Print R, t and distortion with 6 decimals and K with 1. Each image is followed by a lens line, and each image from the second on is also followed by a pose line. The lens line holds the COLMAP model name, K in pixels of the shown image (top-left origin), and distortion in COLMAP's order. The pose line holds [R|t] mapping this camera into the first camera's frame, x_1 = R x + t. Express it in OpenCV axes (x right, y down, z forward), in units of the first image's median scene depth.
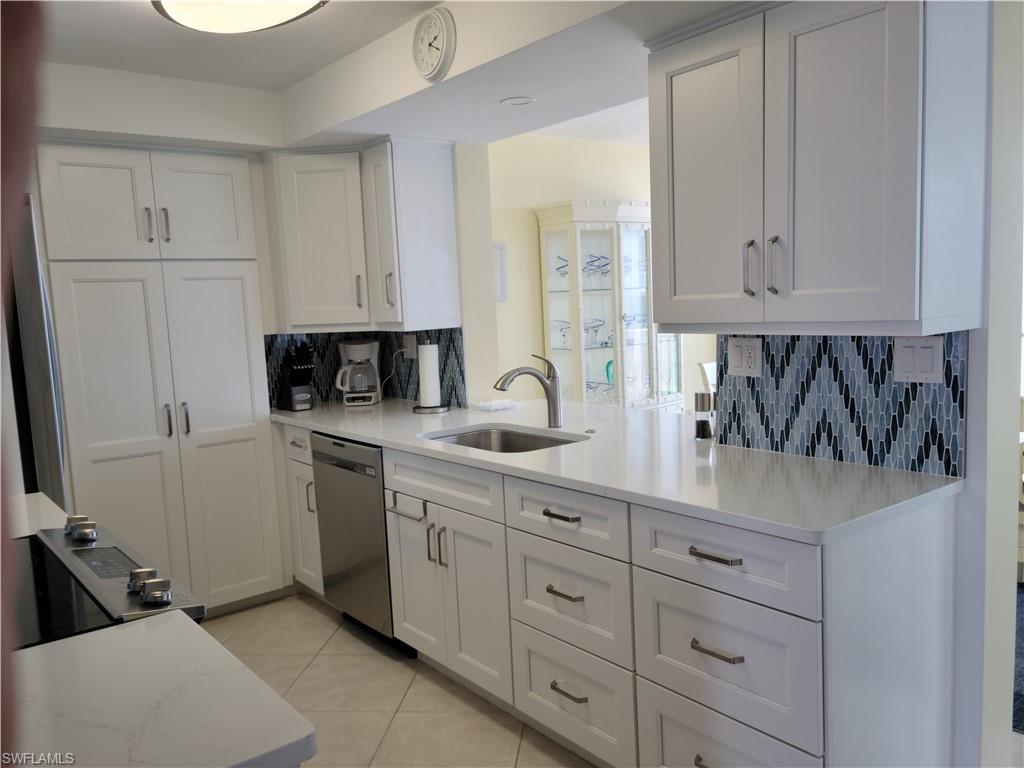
lens RADIAL K [[817.4, 0, 509.2], [0, 817.4, 387.3], [0, 0, 1]] dist [0.067627, -0.003844]
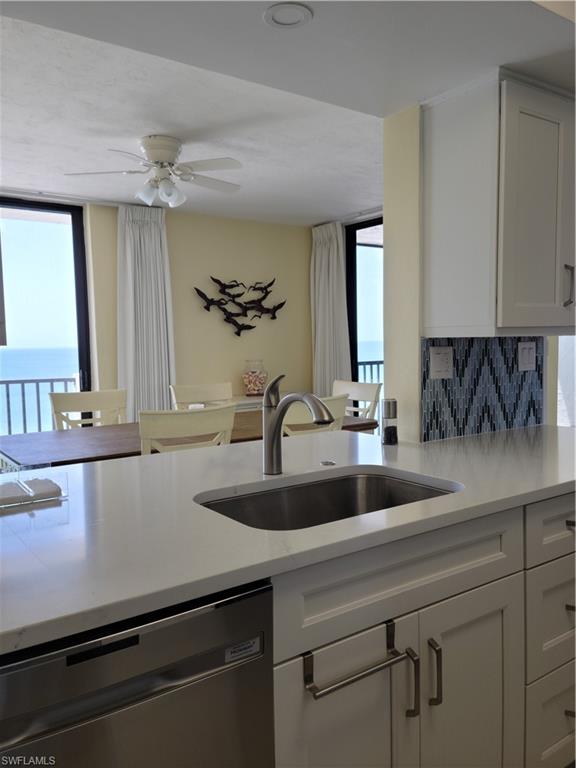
lens RADIAL K [[613.1, 0, 288.0], [0, 613.1, 384.0], [0, 0, 1]] dist [0.067627, -0.003844]
pose [[0.052085, -0.027514, 0.998264, -0.645780], [0.123844, 0.992082, 0.020882, -0.054645], [-0.990934, 0.122542, 0.055080, 1.228521]]
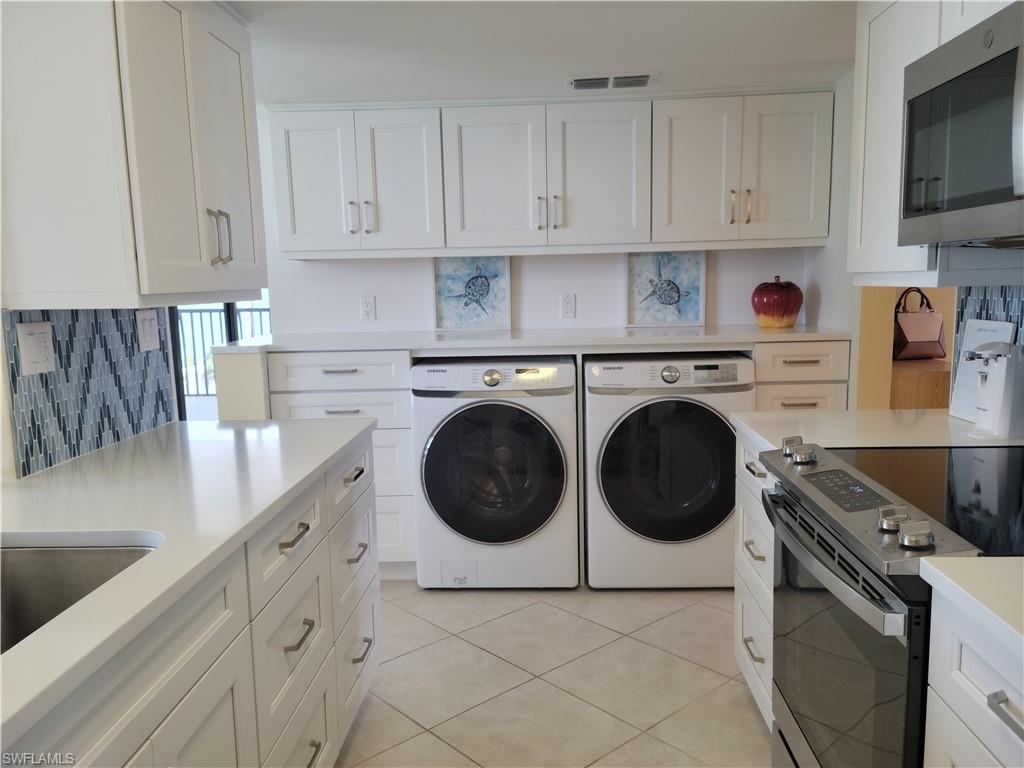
lens RADIAL K [[817.4, 0, 509.2], [0, 817.4, 387.3], [0, 0, 1]] dist [0.067627, -0.003844]
pose [[-0.748722, -0.027517, 0.662313, -0.571546], [0.127643, 0.974455, 0.184781, -0.091923], [-0.650479, 0.222889, -0.726084, 1.340355]]
